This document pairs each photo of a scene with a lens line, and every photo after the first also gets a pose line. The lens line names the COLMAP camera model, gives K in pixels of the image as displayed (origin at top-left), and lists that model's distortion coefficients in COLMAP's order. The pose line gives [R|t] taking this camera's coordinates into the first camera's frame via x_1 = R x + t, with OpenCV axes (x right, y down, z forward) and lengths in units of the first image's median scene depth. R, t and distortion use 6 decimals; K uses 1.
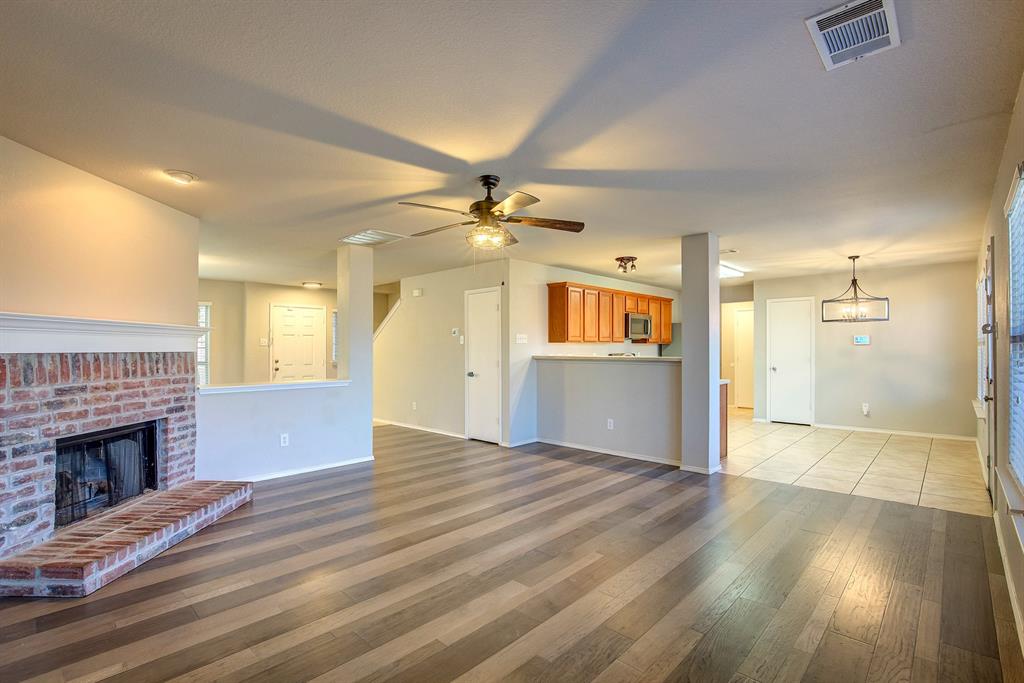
lens RADIAL K [[473.7, 0, 517.2], [0, 473.7, 341.9], [0, 0, 1]] dist [-0.028874, 0.001170]
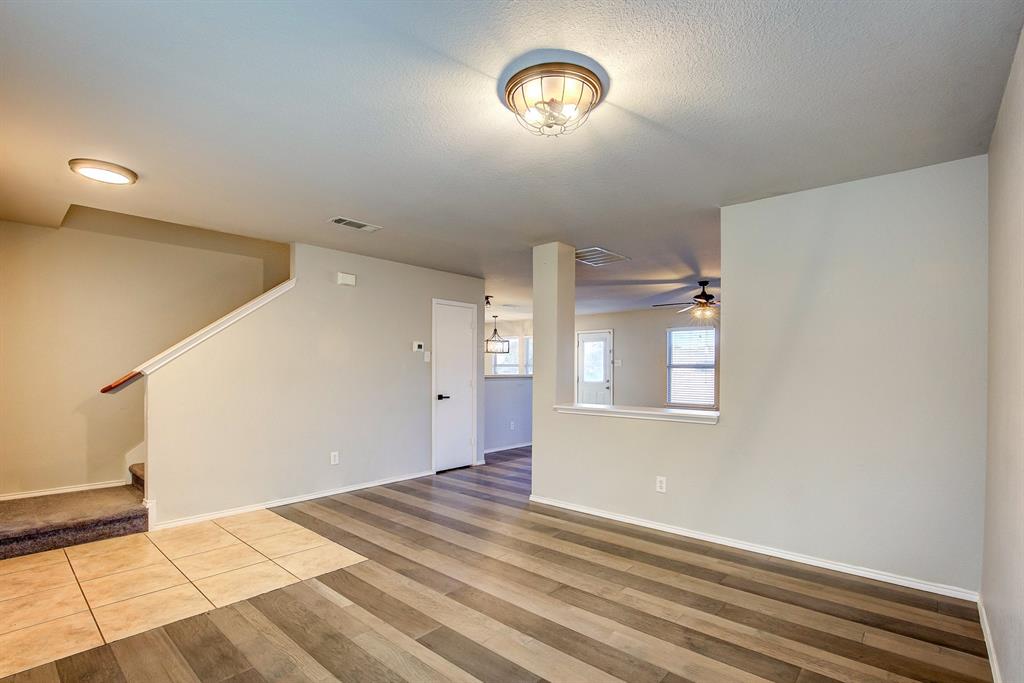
lens RADIAL K [[486.7, 0, 505.4], [0, 486.7, 374.7], [0, 0, 1]] dist [-0.037318, 0.000127]
pose [[-0.027174, -0.008510, 0.999594, -0.881225], [-0.020004, 0.999768, 0.007967, 0.016105], [-0.999431, -0.019779, -0.027338, 0.812440]]
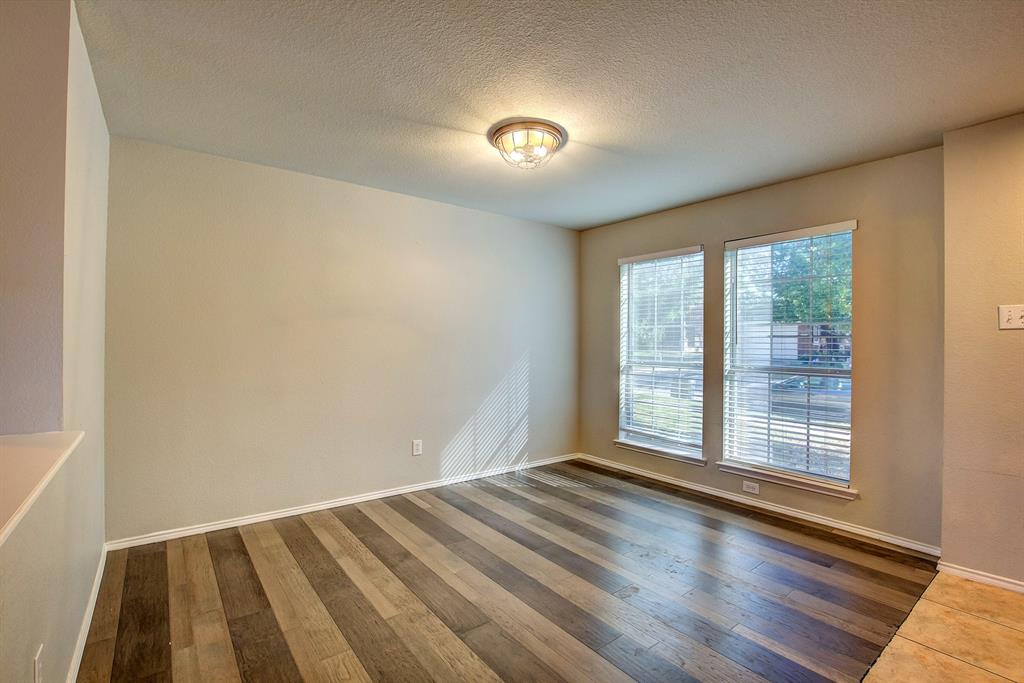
lens RADIAL K [[464.7, 0, 508.3], [0, 464.7, 340.6], [0, 0, 1]] dist [-0.034315, 0.000694]
pose [[-0.164544, 0.005403, -0.986355, -0.244086], [0.007125, 0.999965, 0.004289, 0.013750], [0.986344, -0.006322, -0.164577, 0.824868]]
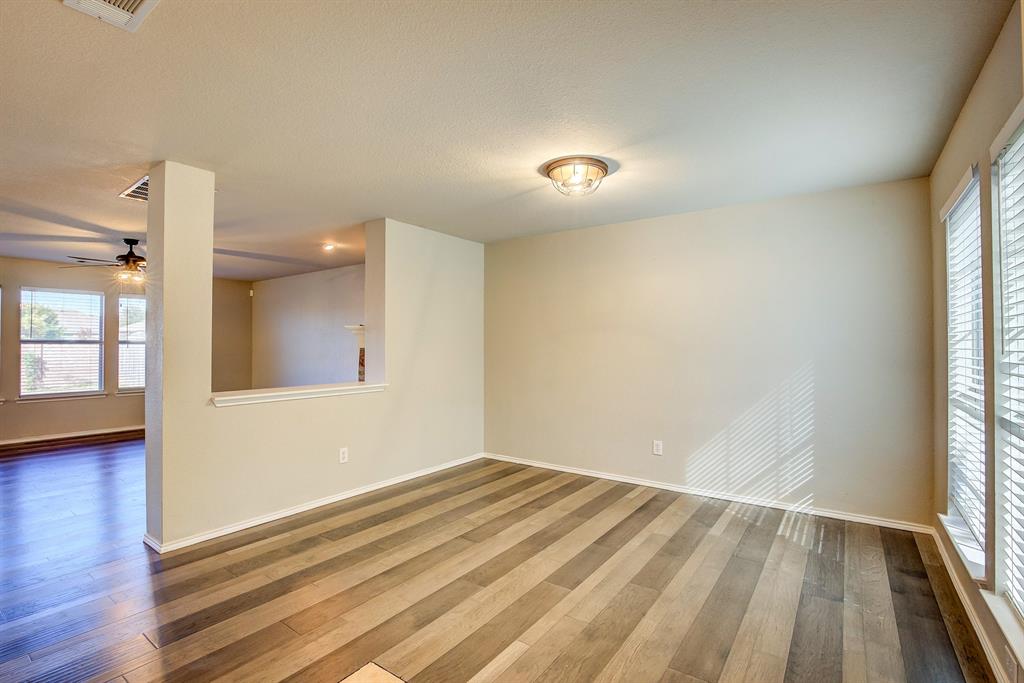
lens RADIAL K [[473.7, 0, 517.2], [0, 473.7, 341.9], [0, 0, 1]] dist [-0.028874, 0.001170]
pose [[-0.989541, 0.004023, -0.144196, -0.491646], [0.007073, 0.999762, -0.020650, 0.017807], [0.144079, -0.021454, -0.989334, 1.185611]]
